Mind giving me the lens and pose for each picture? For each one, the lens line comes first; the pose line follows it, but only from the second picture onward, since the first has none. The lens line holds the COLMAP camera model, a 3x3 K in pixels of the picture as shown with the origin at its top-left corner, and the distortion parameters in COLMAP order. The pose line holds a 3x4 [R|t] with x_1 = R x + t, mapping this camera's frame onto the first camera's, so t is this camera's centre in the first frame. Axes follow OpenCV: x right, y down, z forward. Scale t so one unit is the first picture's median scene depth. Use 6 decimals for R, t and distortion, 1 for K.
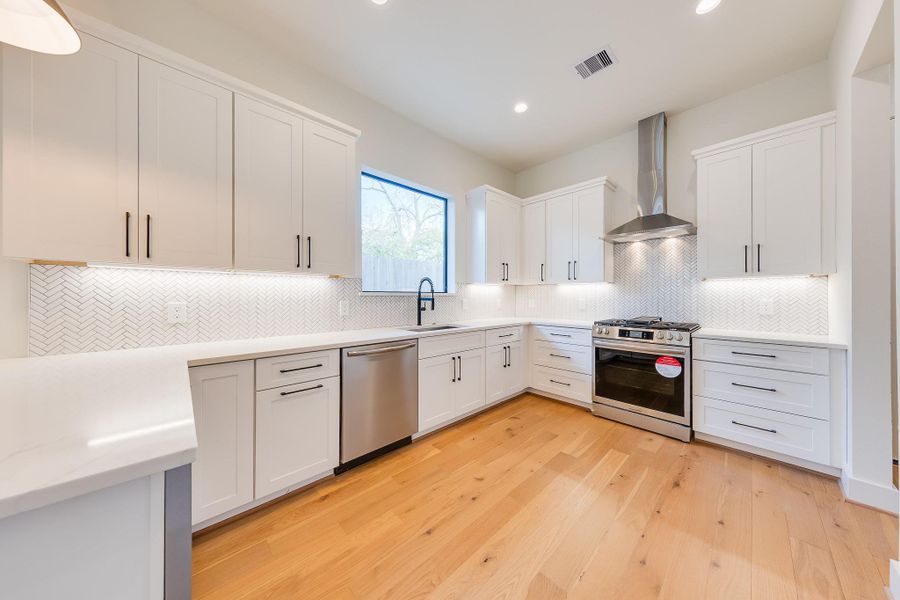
lens RADIAL K [[282.0, 0, 456.3], [0, 282.0, 297.0], [0, 0, 1]] dist [0.001333, -0.000396]
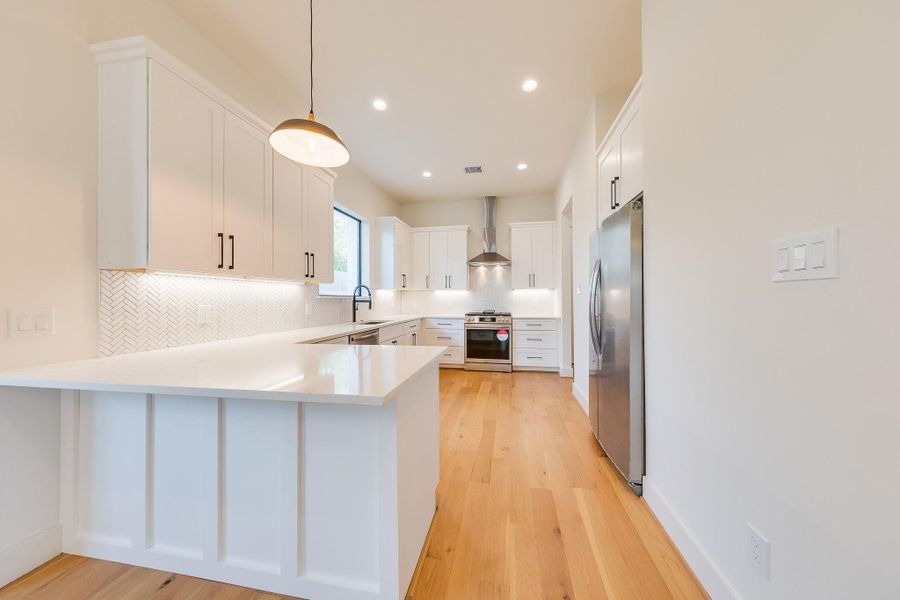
lens RADIAL K [[282.0, 0, 457.3], [0, 282.0, 298.2], [0, 0, 1]] dist [0.001333, -0.000396]
pose [[0.810896, -0.002693, 0.585185, -0.592350], [0.005765, 0.999978, -0.003387, 0.000727], [-0.585162, 0.006120, 0.810893, -0.358434]]
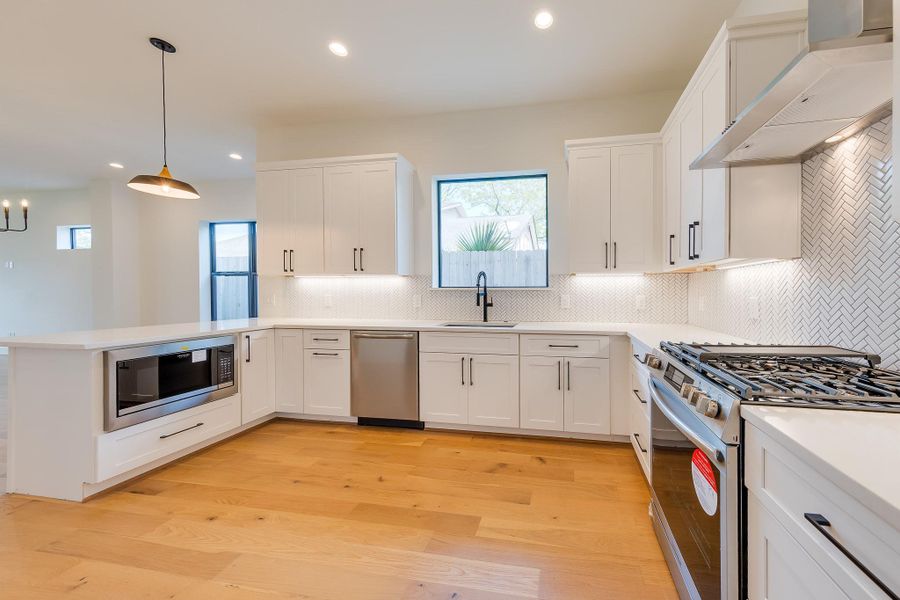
lens RADIAL K [[278.4, 0, 459.0], [0, 278.4, 296.3], [0, 0, 1]] dist [0.007257, 0.000034]
pose [[0.613858, 0.012638, -0.789315, 0.665114], [-0.002819, 0.999901, 0.013817, 0.001261], [0.789411, -0.006256, 0.613833, 0.416575]]
